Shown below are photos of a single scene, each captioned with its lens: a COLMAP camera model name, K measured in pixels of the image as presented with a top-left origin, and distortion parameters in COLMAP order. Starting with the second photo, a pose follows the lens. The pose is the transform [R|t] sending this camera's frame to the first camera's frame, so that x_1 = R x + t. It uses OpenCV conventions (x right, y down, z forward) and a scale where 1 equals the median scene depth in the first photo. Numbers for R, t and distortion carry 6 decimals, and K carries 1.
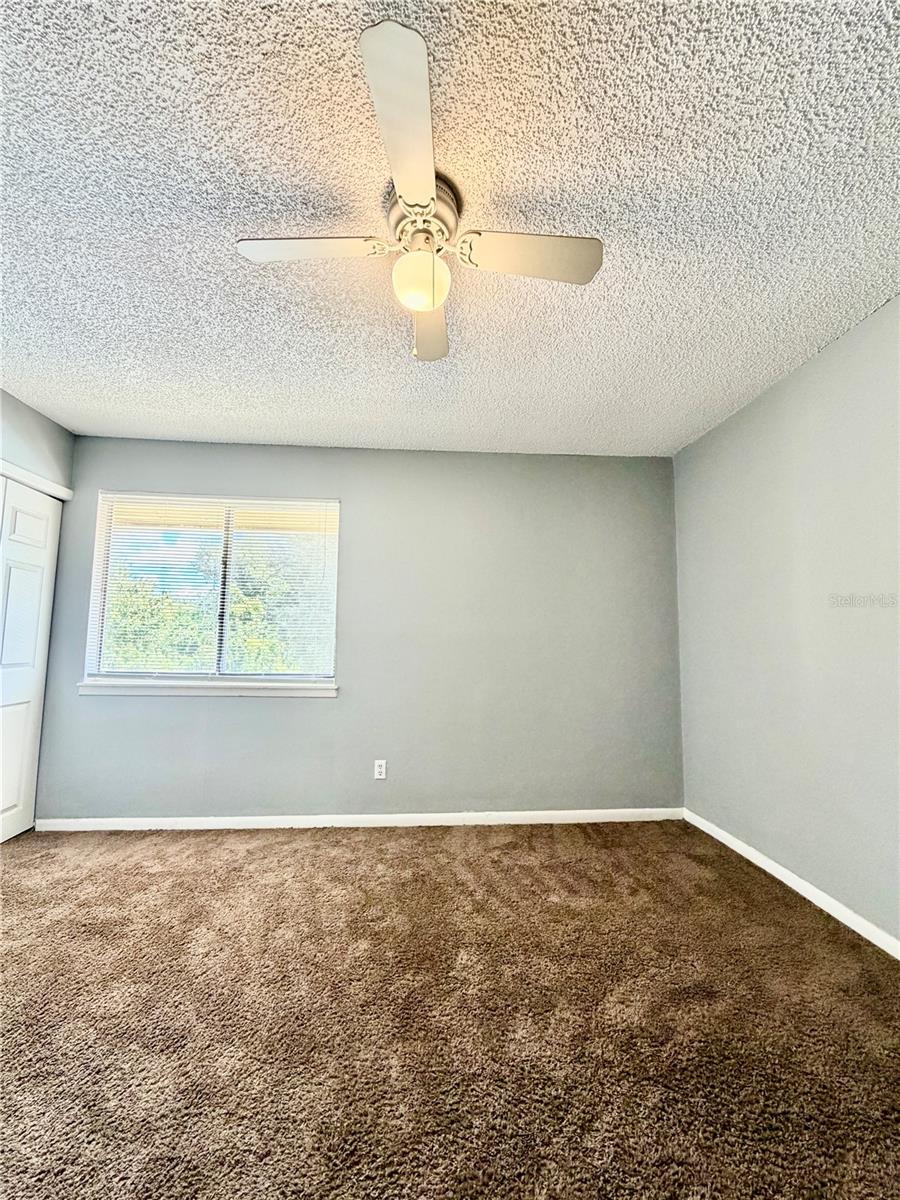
lens RADIAL K [[479.5, 0, 451.0], [0, 479.5, 597.9], [0, 0, 1]] dist [-0.001465, 0.000268]
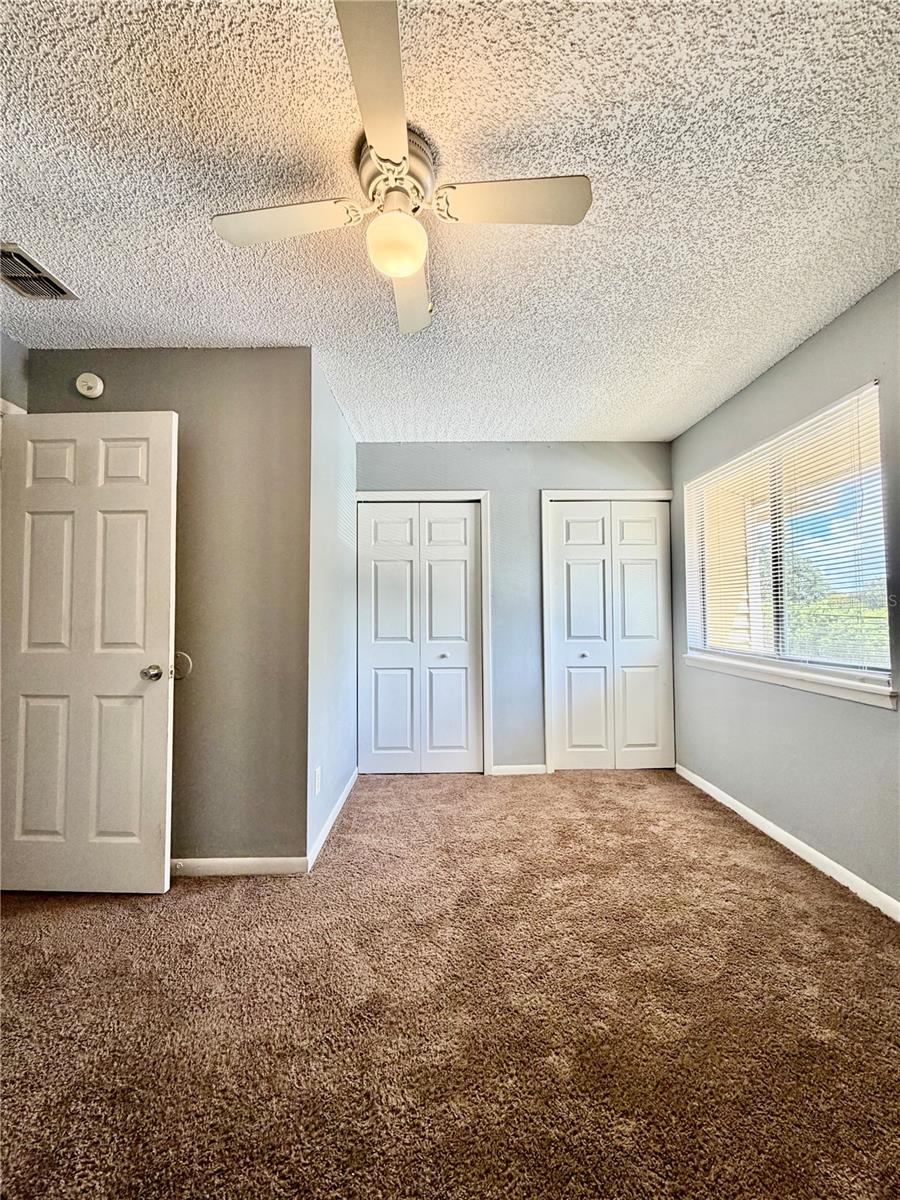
lens RADIAL K [[479.5, 0, 451.0], [0, 479.5, 597.9], [0, 0, 1]] dist [-0.001465, 0.000268]
pose [[-0.060130, -0.047473, -0.997061, 0.469542], [0.099011, 0.993659, -0.053282, 0.055468], [0.993268, -0.101924, -0.055048, 0.599619]]
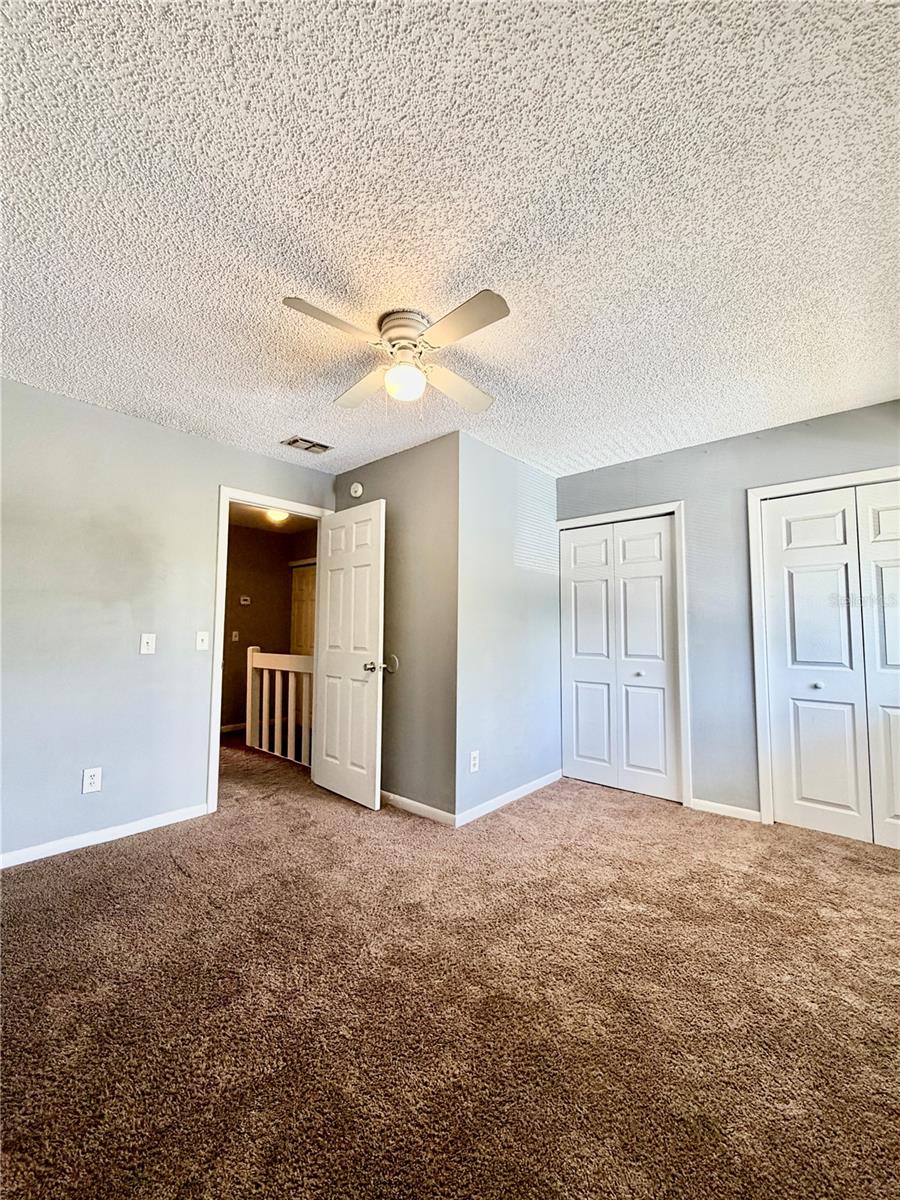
lens RADIAL K [[479.5, 0, 451.0], [0, 479.5, 597.9], [0, 0, 1]] dist [-0.001465, 0.000268]
pose [[-0.716033, -0.063065, -0.695212, 0.433897], [0.050845, 0.988554, -0.142042, 0.097987], [0.696212, -0.137055, -0.704631, 1.105152]]
